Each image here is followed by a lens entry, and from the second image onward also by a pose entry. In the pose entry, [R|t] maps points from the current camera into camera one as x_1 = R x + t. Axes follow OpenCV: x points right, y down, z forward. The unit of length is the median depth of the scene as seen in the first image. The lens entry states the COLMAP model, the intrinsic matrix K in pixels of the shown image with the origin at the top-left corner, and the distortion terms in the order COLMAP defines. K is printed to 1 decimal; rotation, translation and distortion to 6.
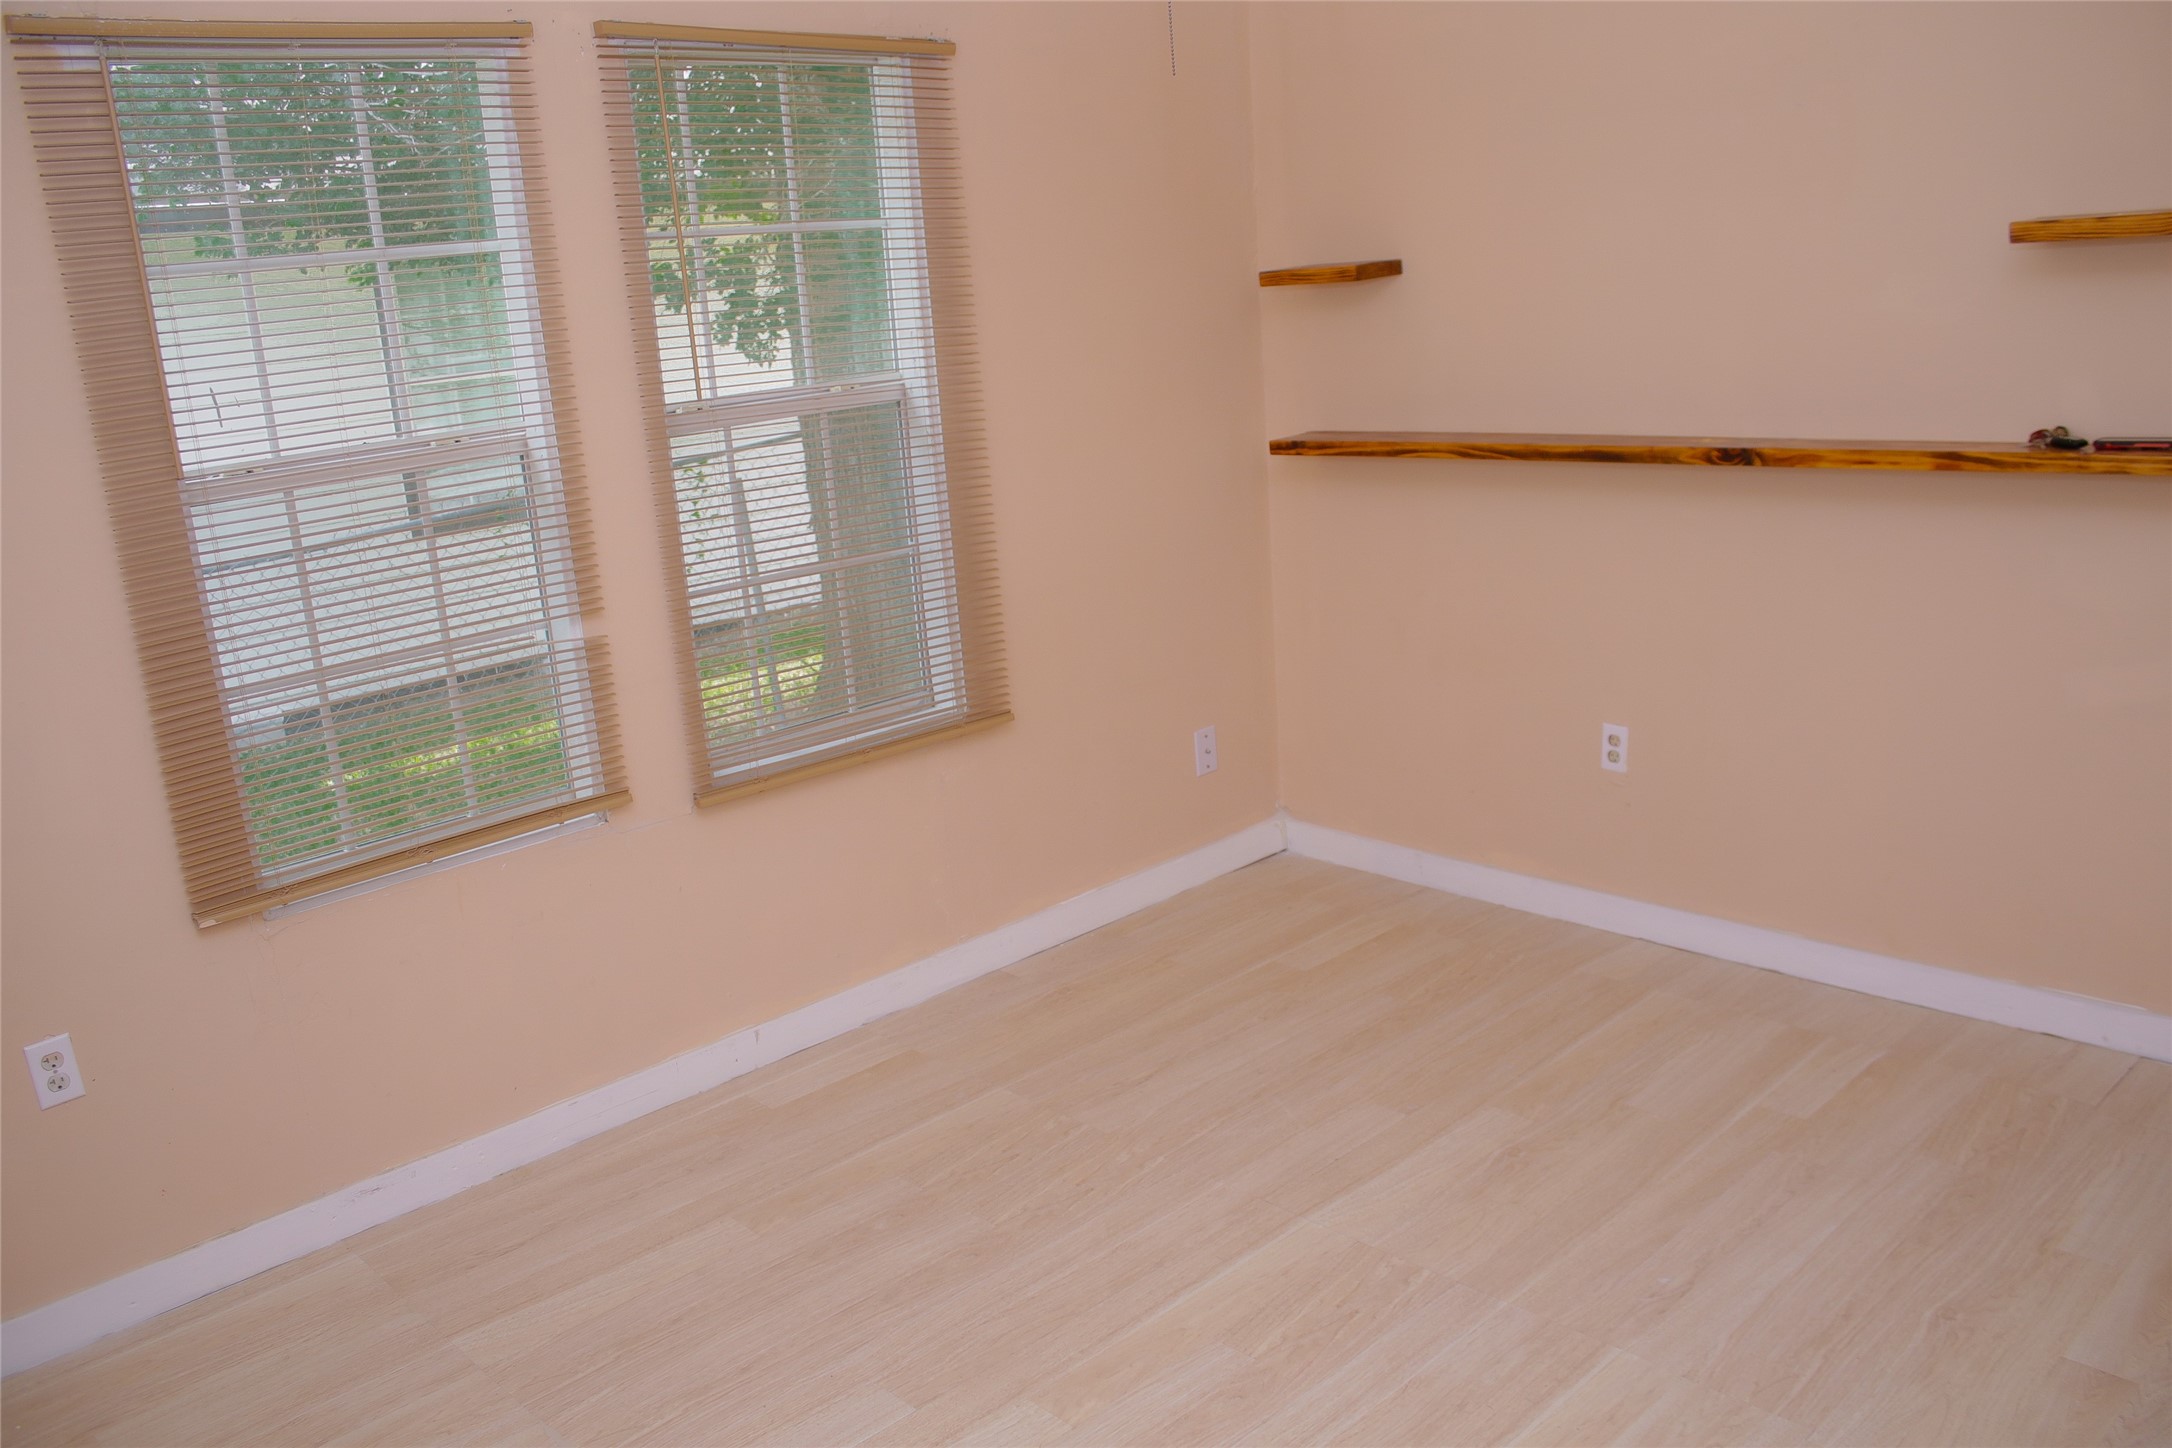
lens RADIAL K [[1825.0, 0, 1092.5], [0, 1825.0, 725.8], [0, 0, 1]] dist [-0.153730, 0.139591]
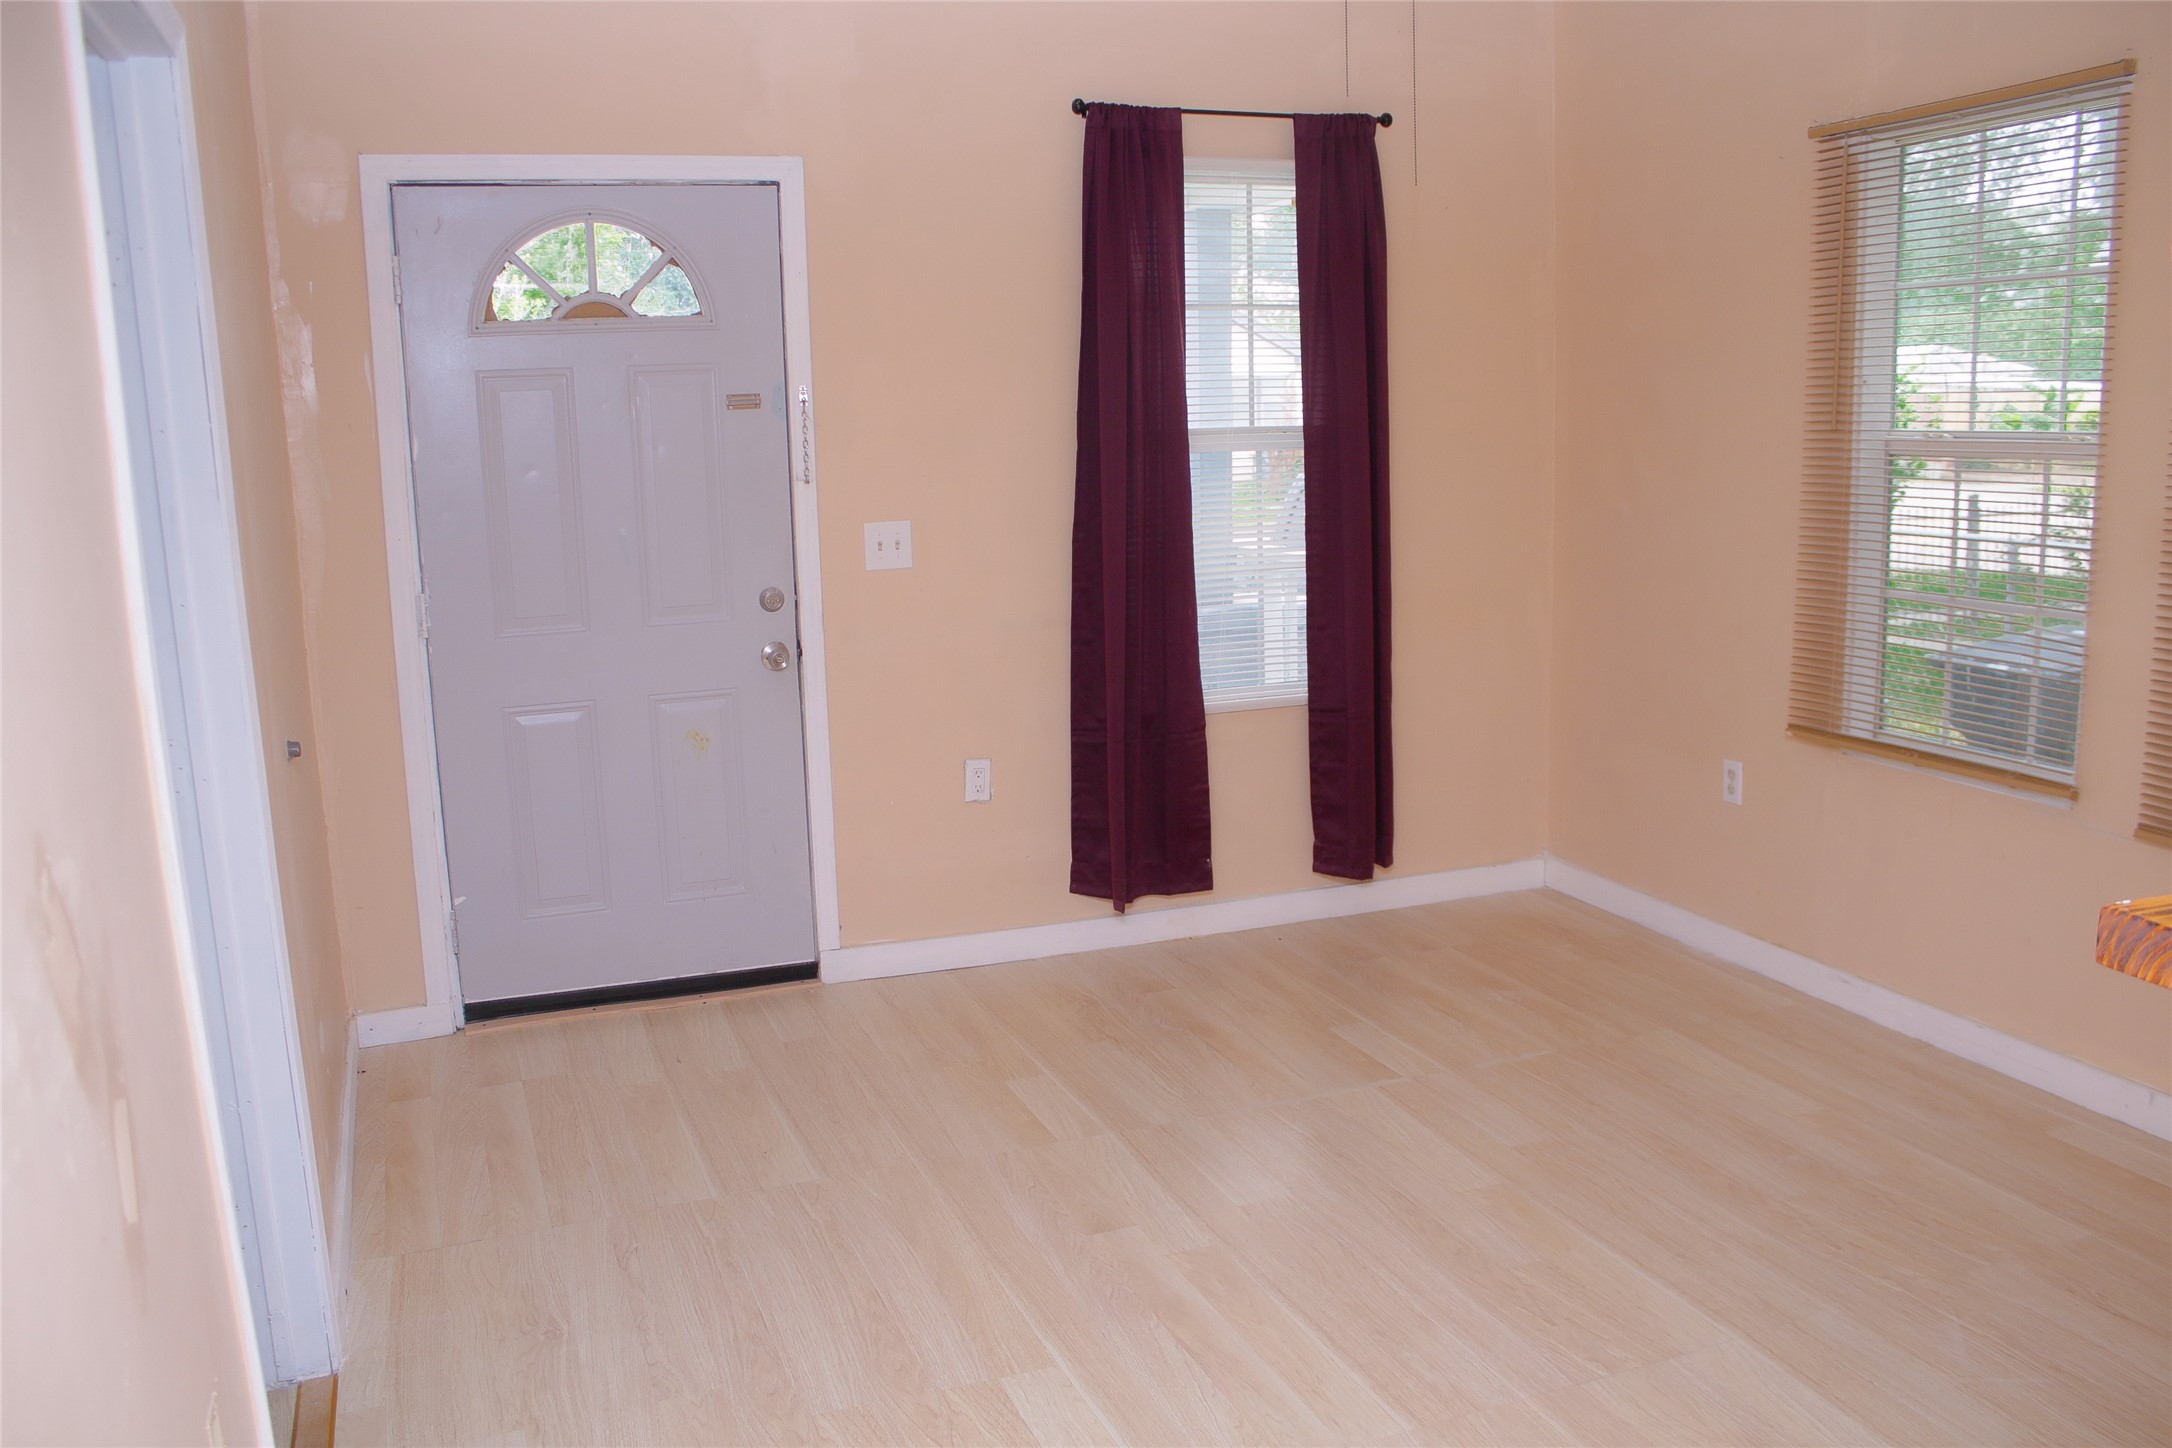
lens RADIAL K [[1825.0, 0, 1088.4], [0, 1825.0, 735.8], [0, 0, 1]] dist [-0.153730, 0.139591]
pose [[-0.381462, 0.250451, -0.889809, 0.861911], [-0.187945, 0.921477, 0.339937, -0.229437], [0.905077, 0.296908, -0.304437, 0.770990]]
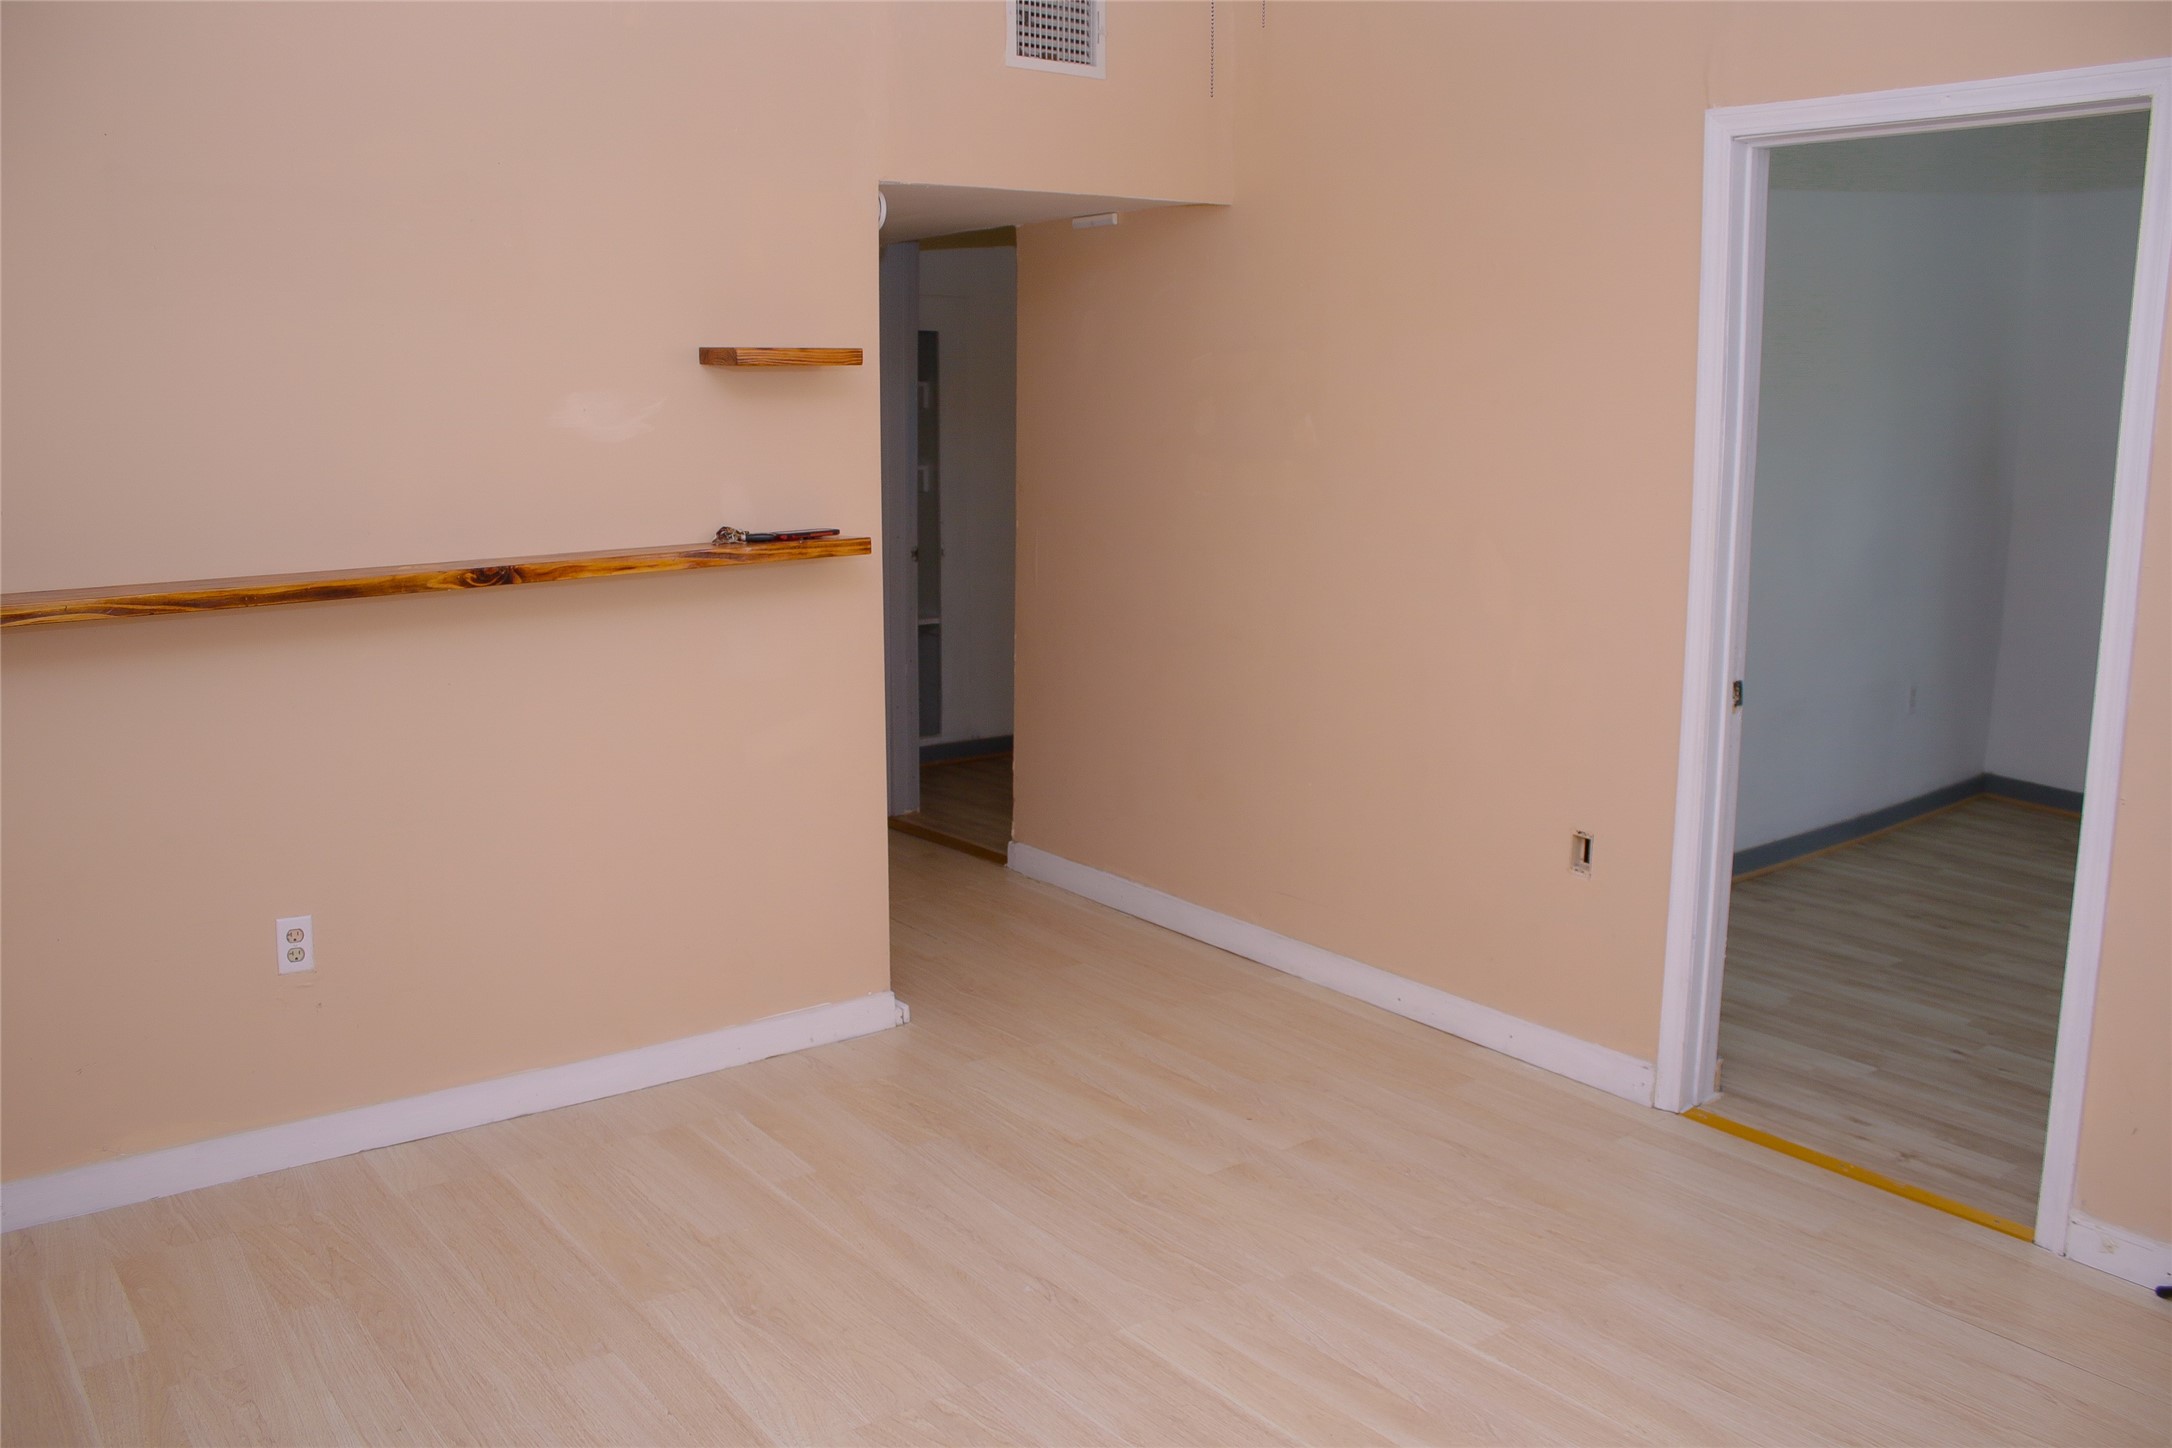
lens RADIAL K [[1825.0, 0, 1097.8], [0, 1825.0, 716.9], [0, 0, 1]] dist [-0.153730, 0.139591]
pose [[0.105416, -0.099090, 0.989479, -0.564722], [0.241441, 0.967800, 0.071197, -0.069376], [-0.964673, 0.231396, 0.125947, 0.593518]]
